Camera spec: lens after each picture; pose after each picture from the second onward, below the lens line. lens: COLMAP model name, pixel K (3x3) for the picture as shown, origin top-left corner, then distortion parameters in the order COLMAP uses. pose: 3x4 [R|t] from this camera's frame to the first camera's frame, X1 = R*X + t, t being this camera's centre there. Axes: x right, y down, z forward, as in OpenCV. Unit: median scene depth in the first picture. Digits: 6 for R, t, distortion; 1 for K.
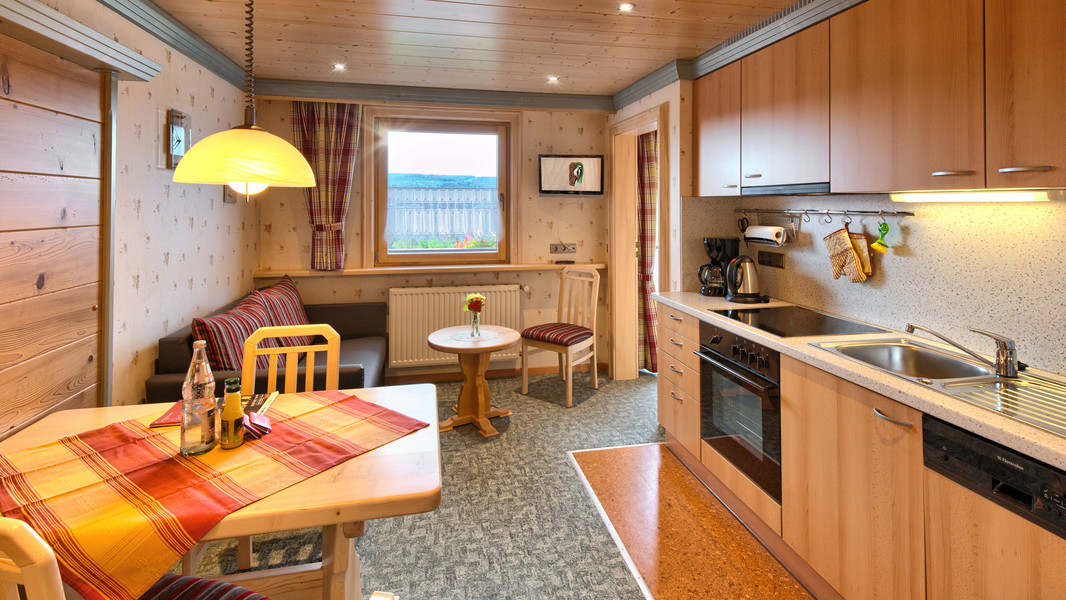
lens RADIAL K [[510.8, 0, 532.0], [0, 510.8, 196.7], [0, 0, 1]] dist [0.010501, -0.010209]
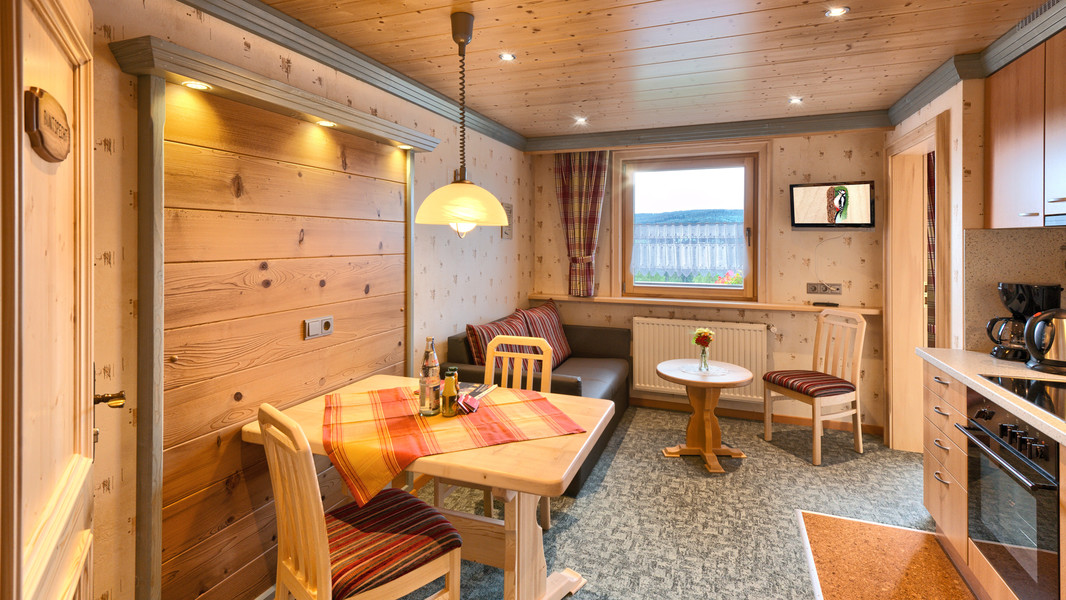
lens RADIAL K [[492.3, 0, 532.6], [0, 492.3, 236.5], [0, 0, 1]] dist [0.003636, -0.009499]
pose [[0.836798, -0.005515, -0.547483, 0.150813], [0.010046, 0.999936, 0.005284, 0.000792], [0.547419, -0.009922, 0.836800, 0.009286]]
